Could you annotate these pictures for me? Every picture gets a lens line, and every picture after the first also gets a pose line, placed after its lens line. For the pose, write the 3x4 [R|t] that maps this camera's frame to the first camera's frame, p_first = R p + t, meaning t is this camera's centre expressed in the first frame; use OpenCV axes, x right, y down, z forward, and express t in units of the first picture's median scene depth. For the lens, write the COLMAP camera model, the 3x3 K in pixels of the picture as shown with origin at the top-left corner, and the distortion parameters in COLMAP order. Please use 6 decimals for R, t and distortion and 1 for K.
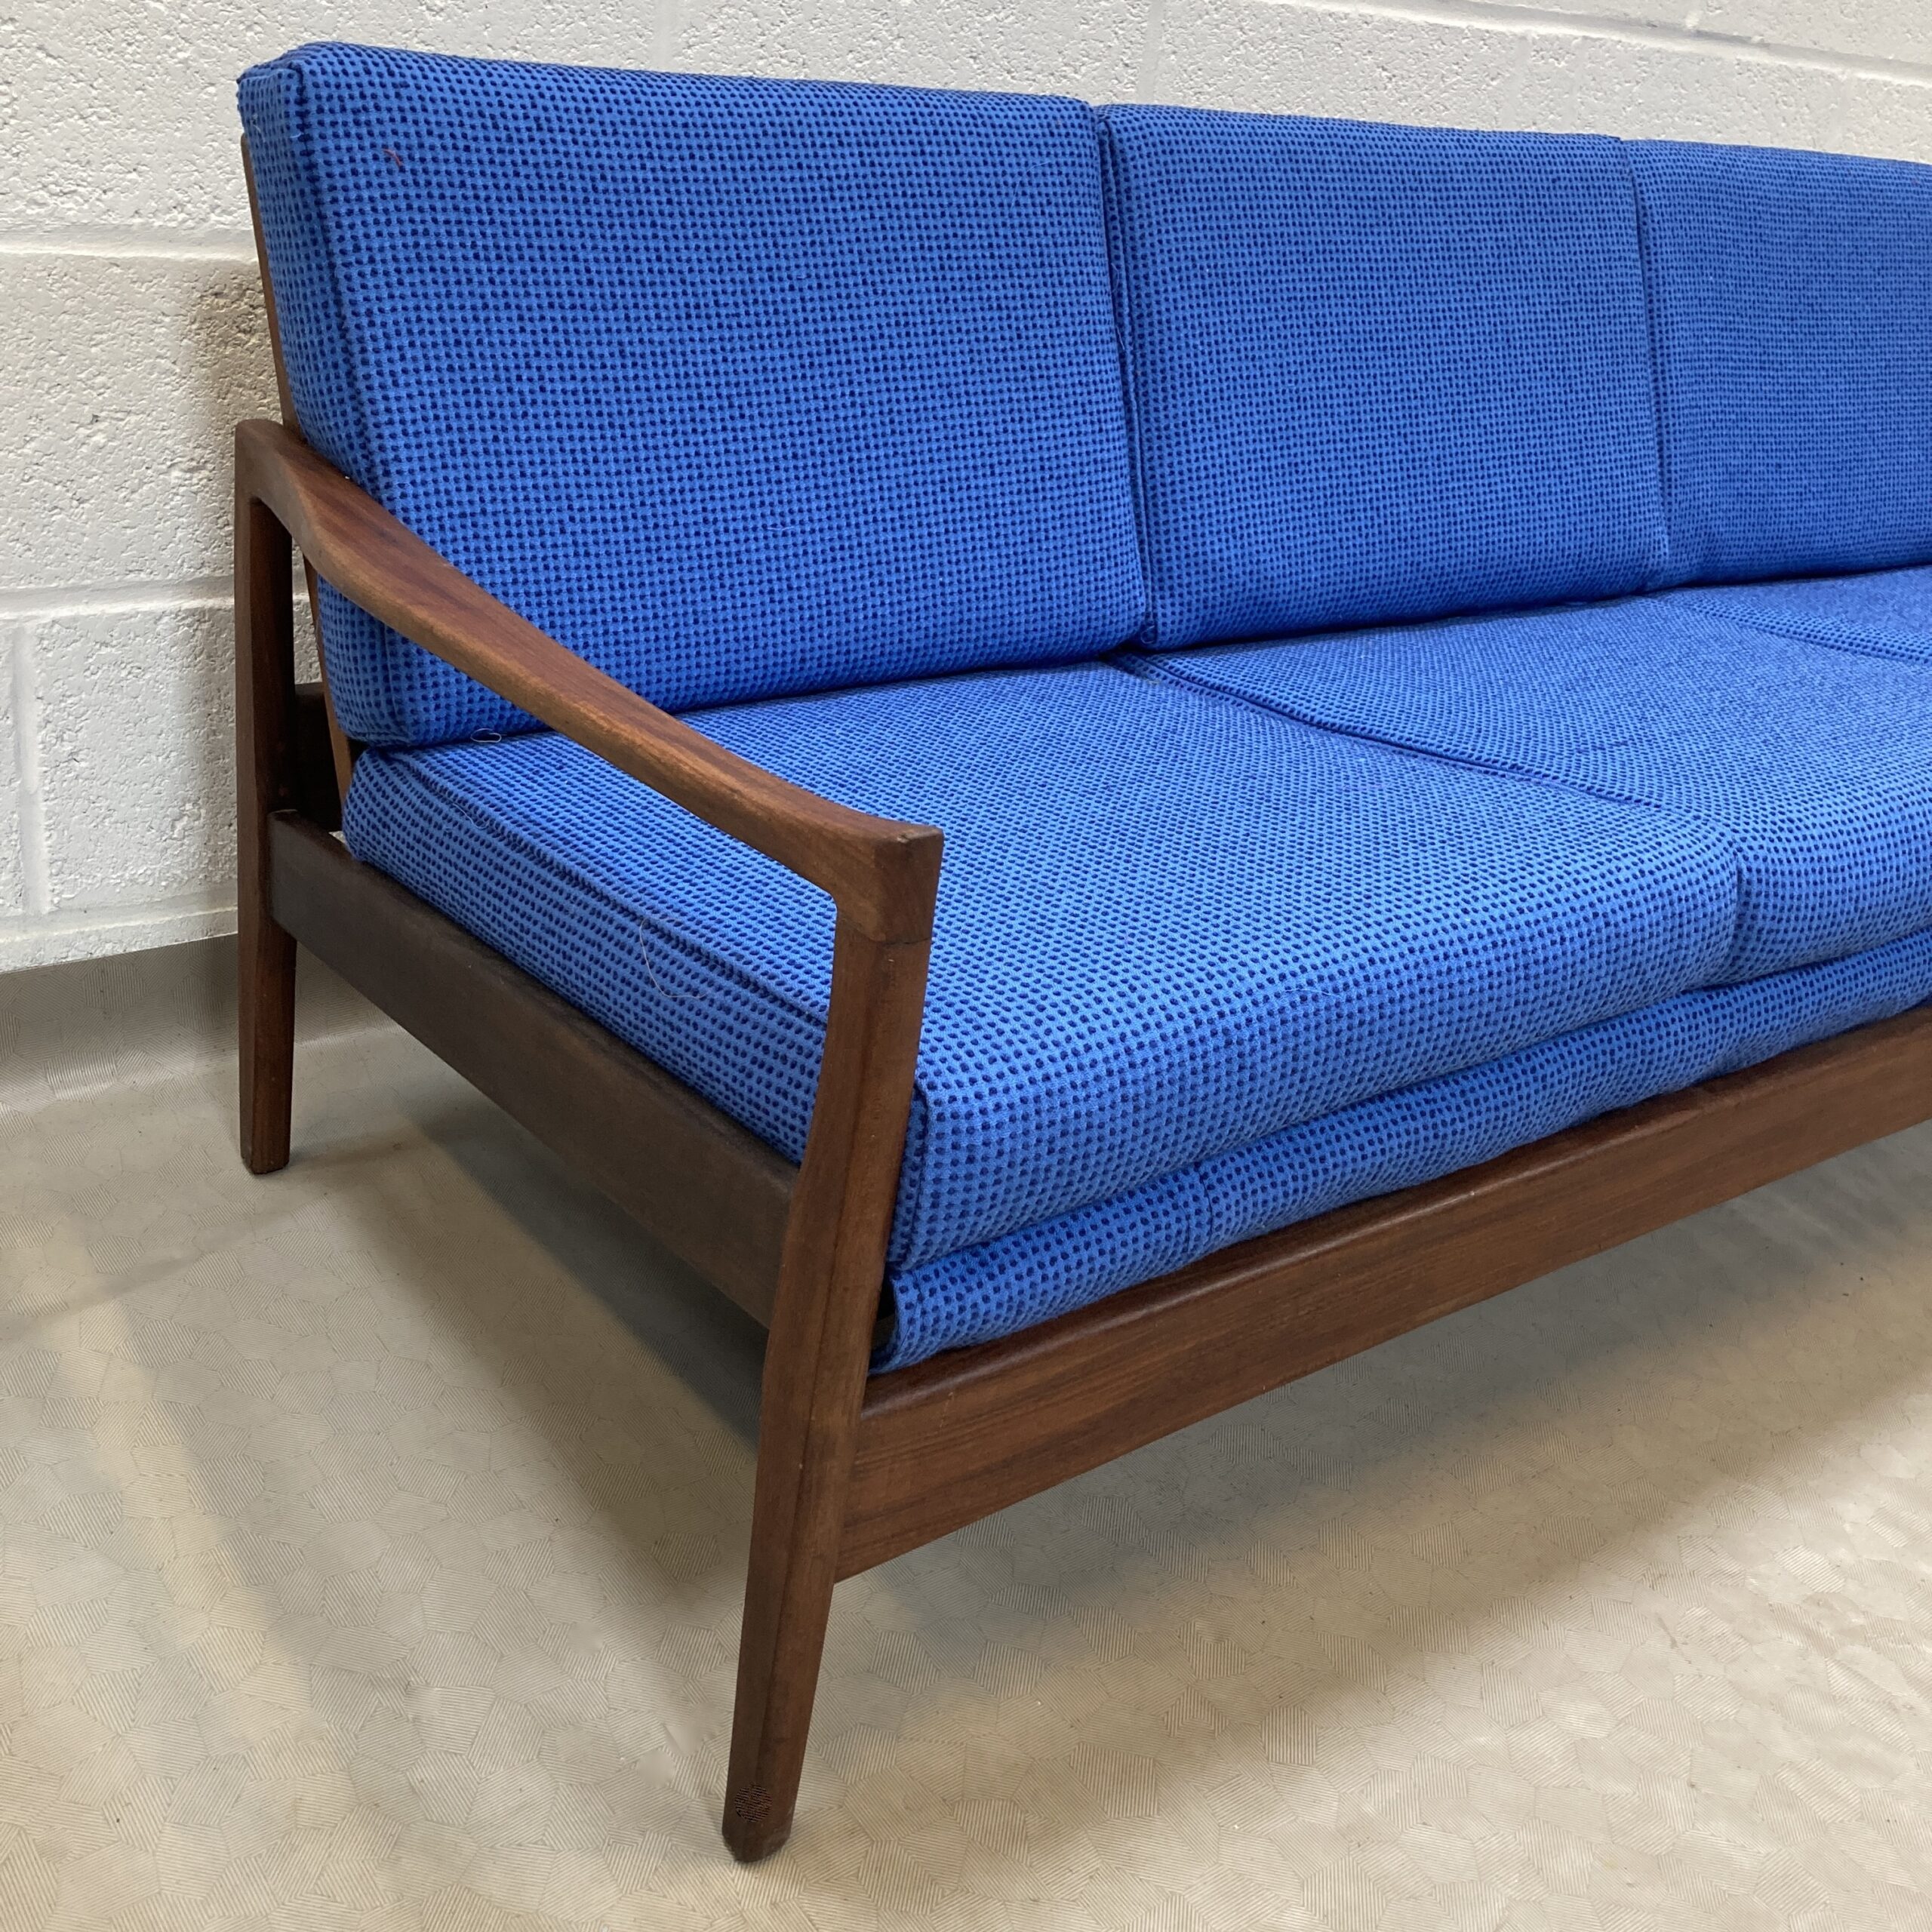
lens RADIAL K [[2133.8, 0, 965.6], [0, 2133.8, 966.1], [0, 0, 1]] dist [-0.026618, 0.081115]
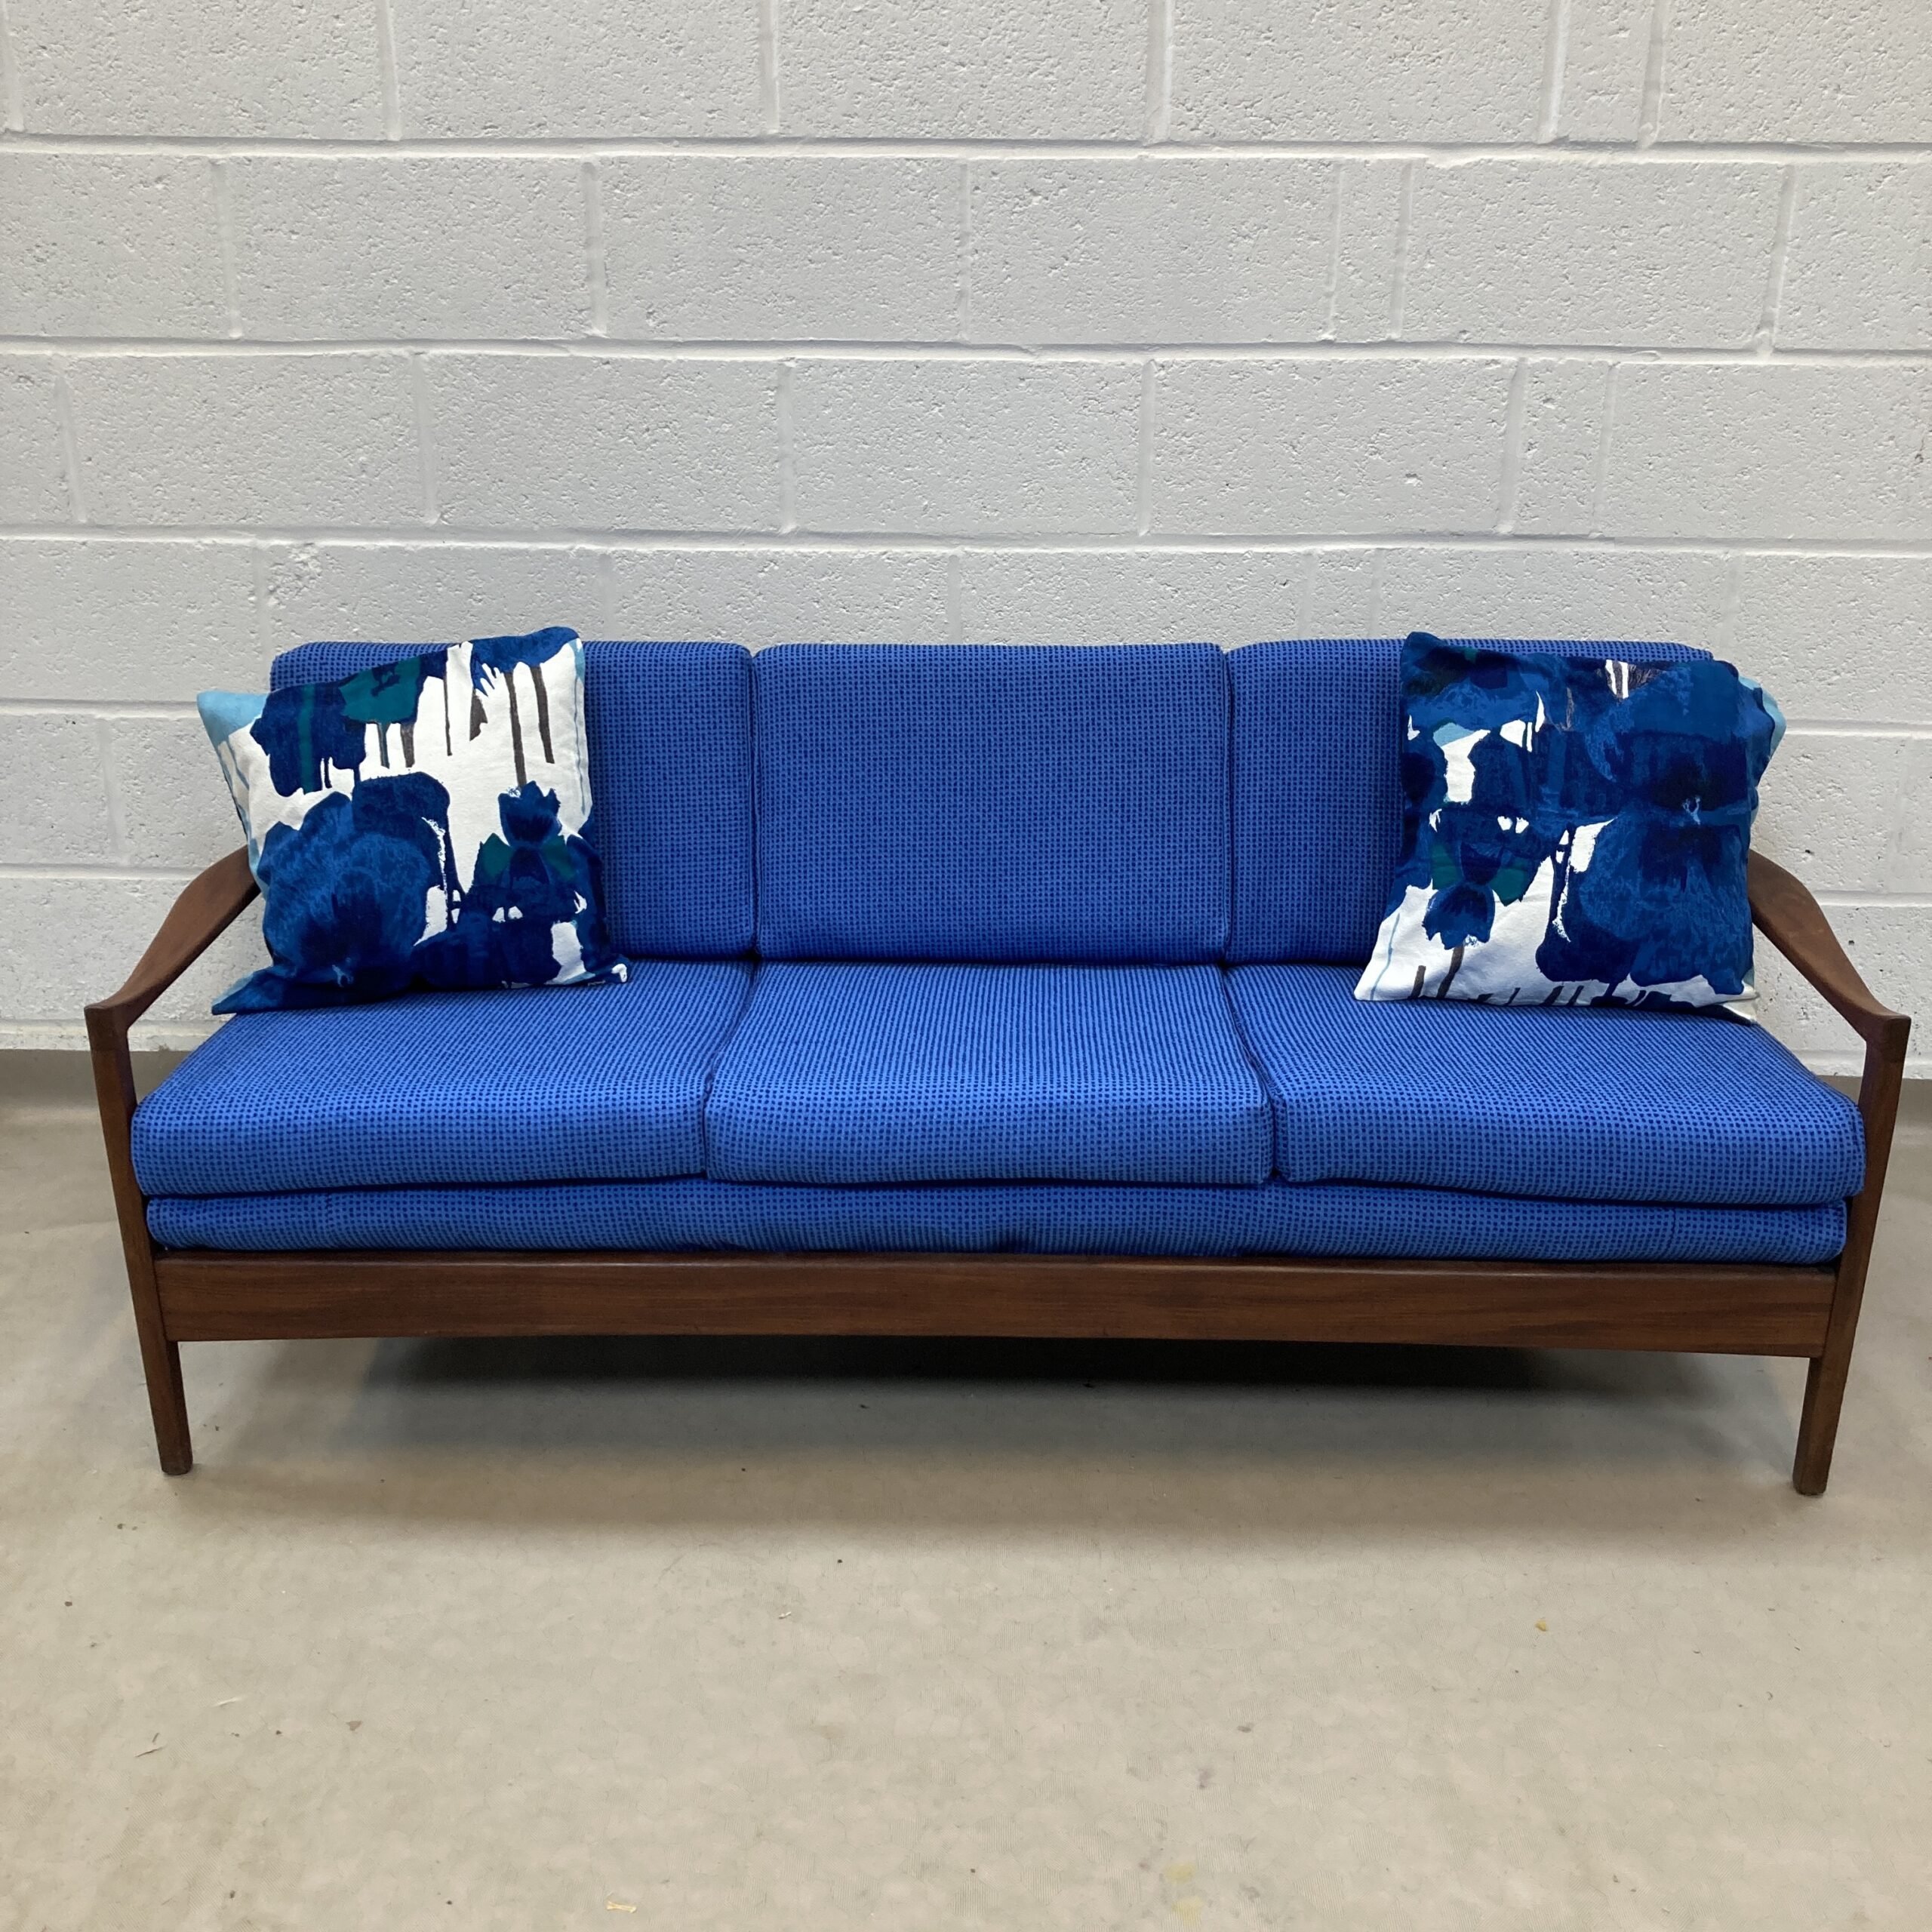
lens RADIAL K [[2067.0, 0, 953.5], [0, 2067.0, 950.3], [0, 0, 1]] dist [0.050835, -0.096160]
pose [[0.781295, 0.110804, -0.614247, 1.271910], [-0.179807, 0.982353, -0.051500, -0.103856], [0.597701, 0.150683, 0.787431, -0.202395]]
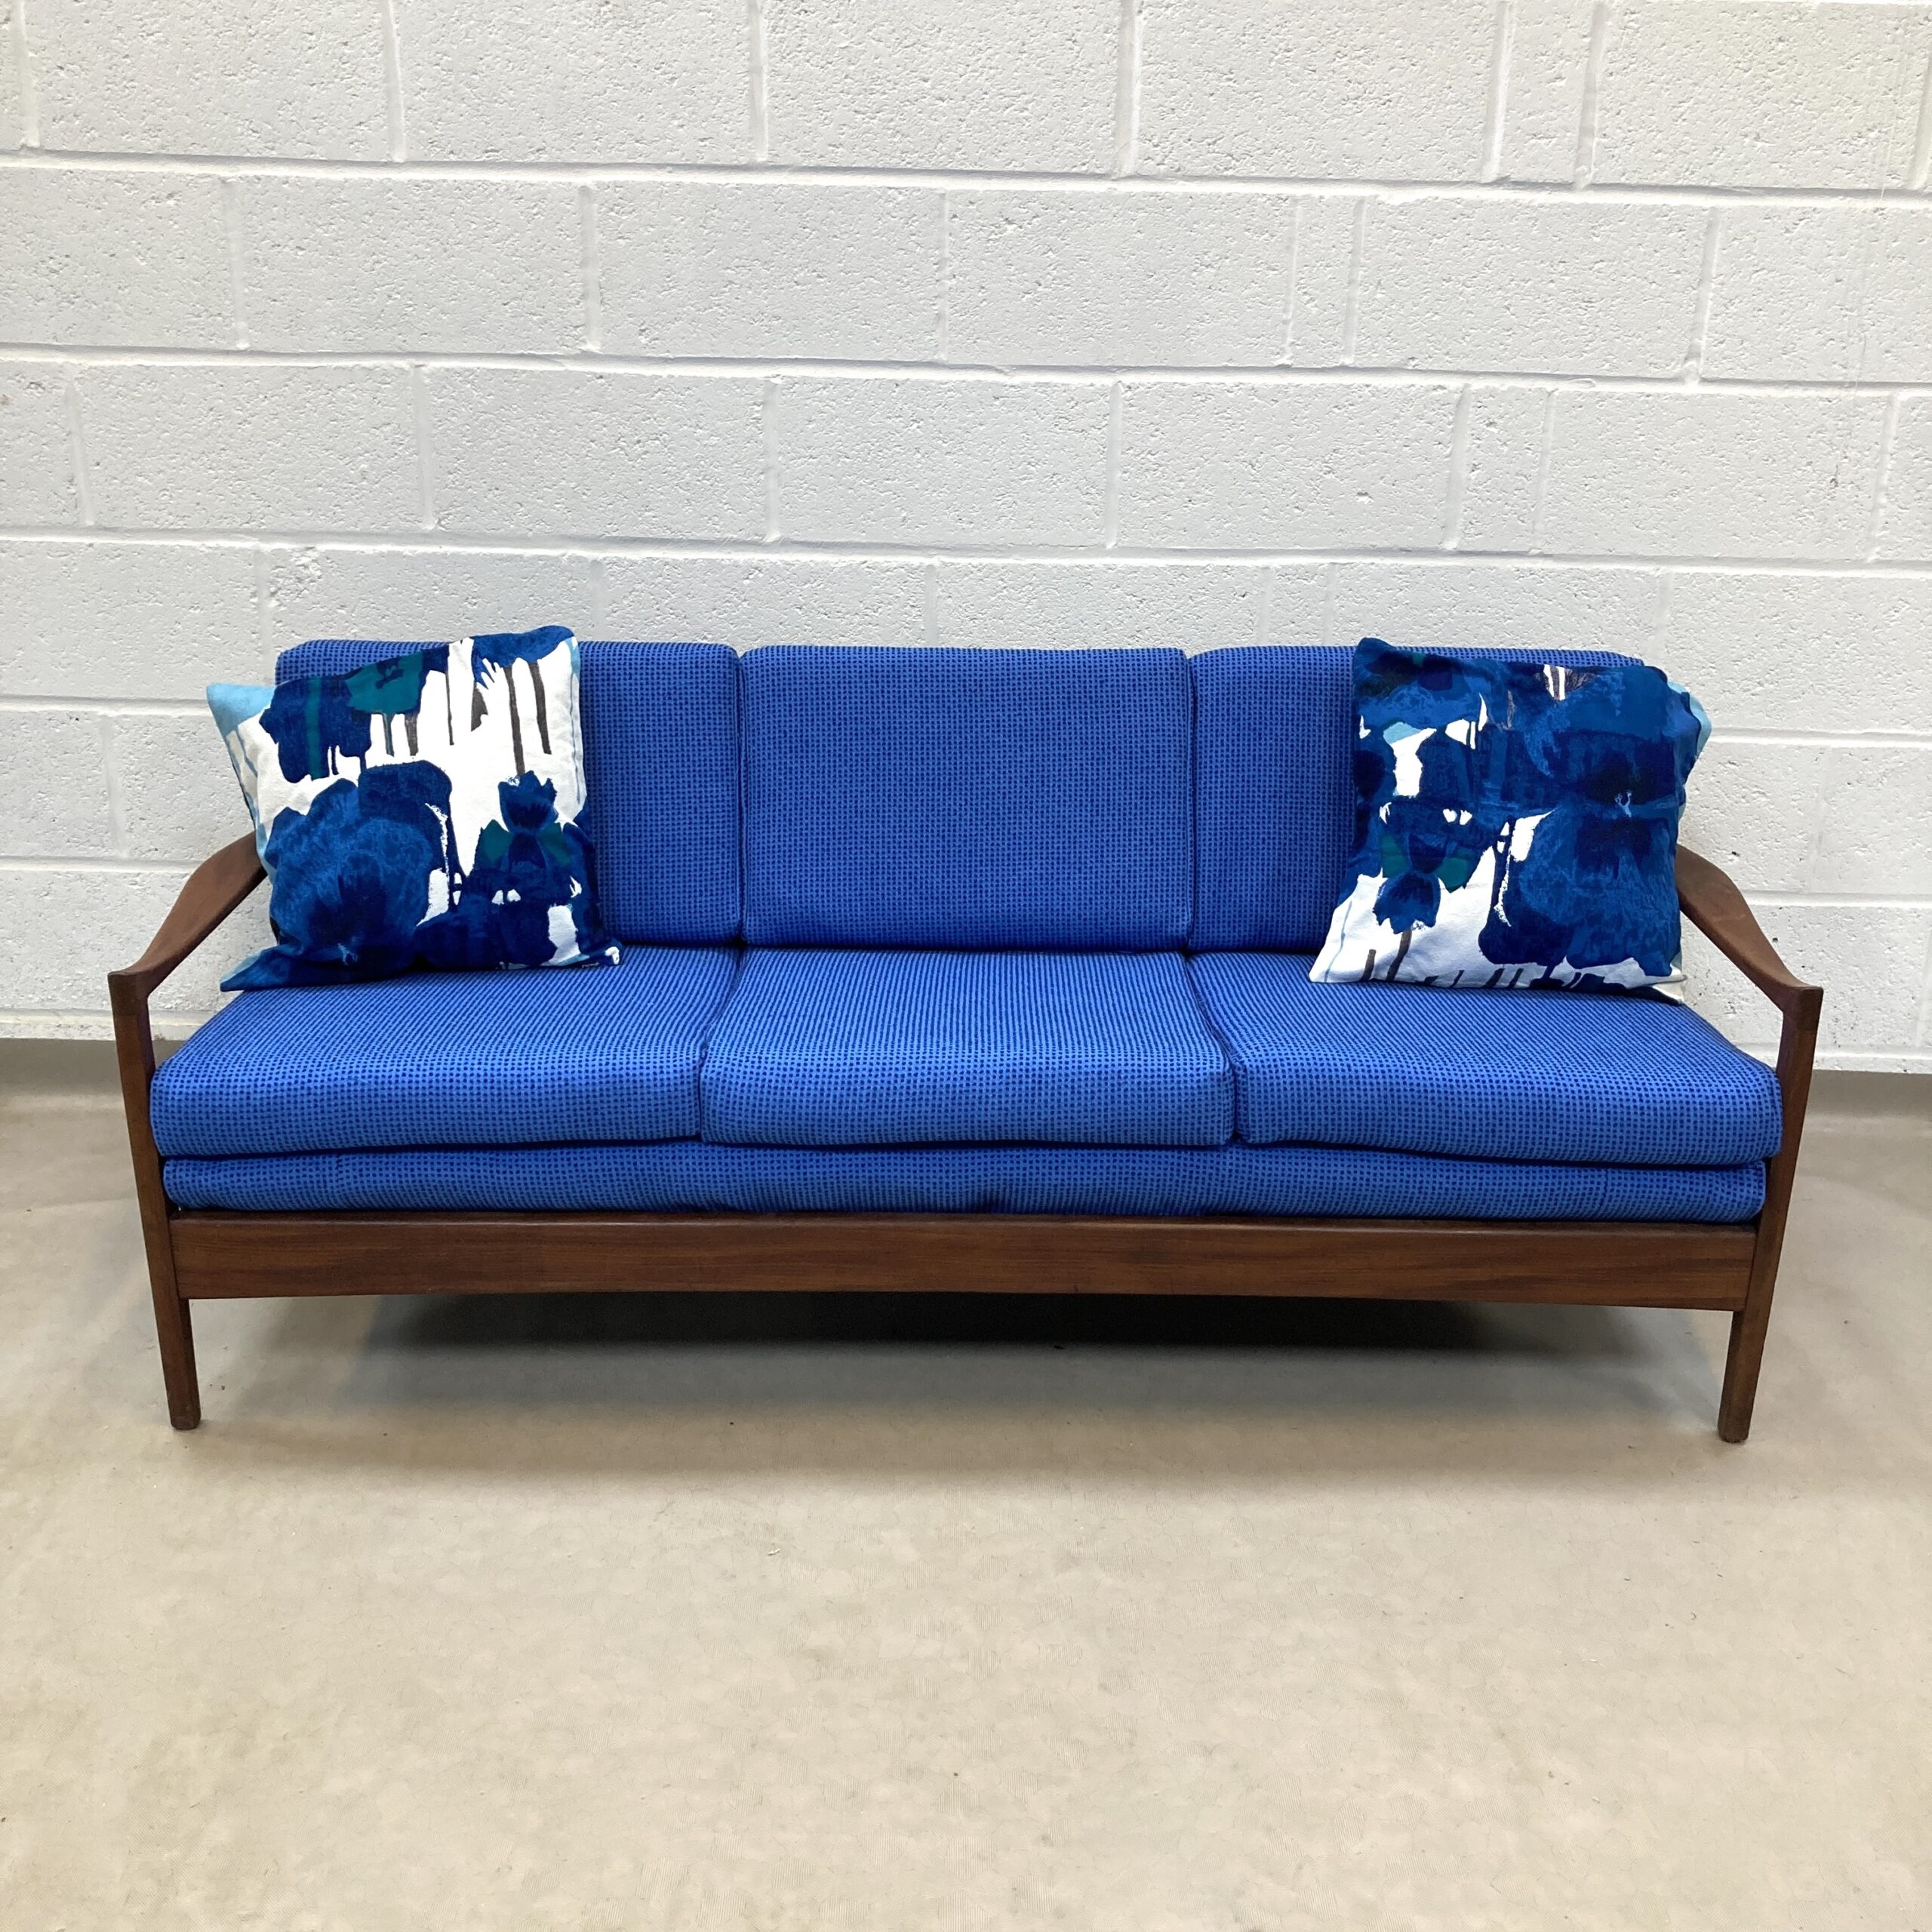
lens RADIAL K [[2062.2, 0, 971.0], [0, 2062.2, 967.0], [0, 0, 1]] dist [0.066387, -0.138068]
pose [[0.800183, 0.105556, -0.590393, 1.312756], [-0.181674, 0.980801, -0.070873, -0.045652], [0.571578, 0.163970, 0.803998, -0.275200]]
